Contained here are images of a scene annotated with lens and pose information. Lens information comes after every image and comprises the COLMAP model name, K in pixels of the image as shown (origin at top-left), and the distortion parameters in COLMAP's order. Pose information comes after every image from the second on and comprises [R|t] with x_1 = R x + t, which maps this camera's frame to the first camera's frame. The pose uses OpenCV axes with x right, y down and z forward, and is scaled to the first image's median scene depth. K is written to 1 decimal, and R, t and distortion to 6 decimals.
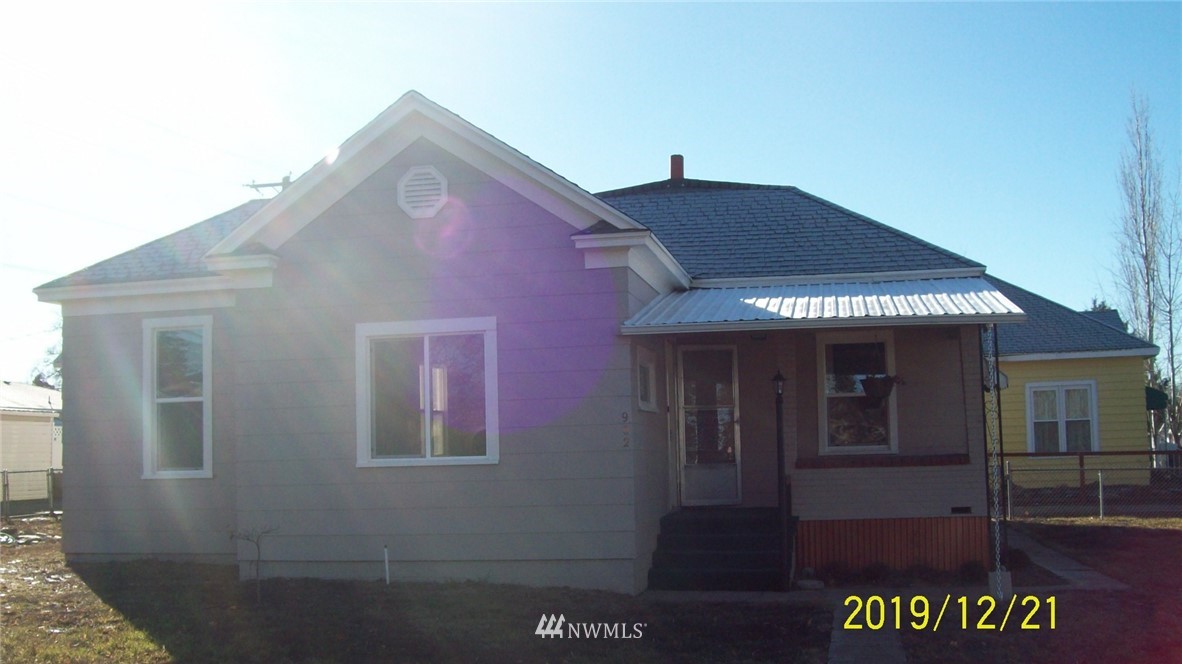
lens RADIAL K [[1264.8, 0, 592.7], [0, 1264.8, 337.3], [0, 0, 1]] dist [-0.153634, 0.026400]
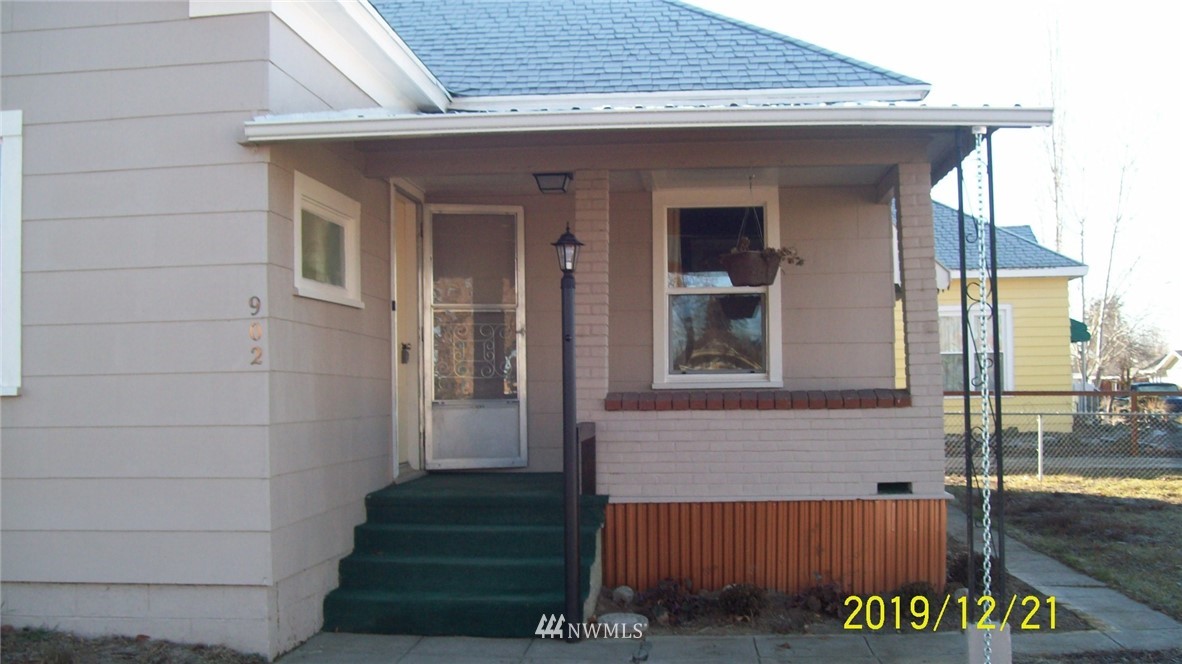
lens RADIAL K [[1264.8, 0, 592.7], [0, 1264.8, 337.3], [0, 0, 1]] dist [-0.153634, 0.026400]
pose [[0.994693, 0.012749, 0.102090, 0.087155], [-0.017965, 0.998570, 0.050343, 0.038422], [-0.101302, -0.051910, 0.993500, 0.391806]]
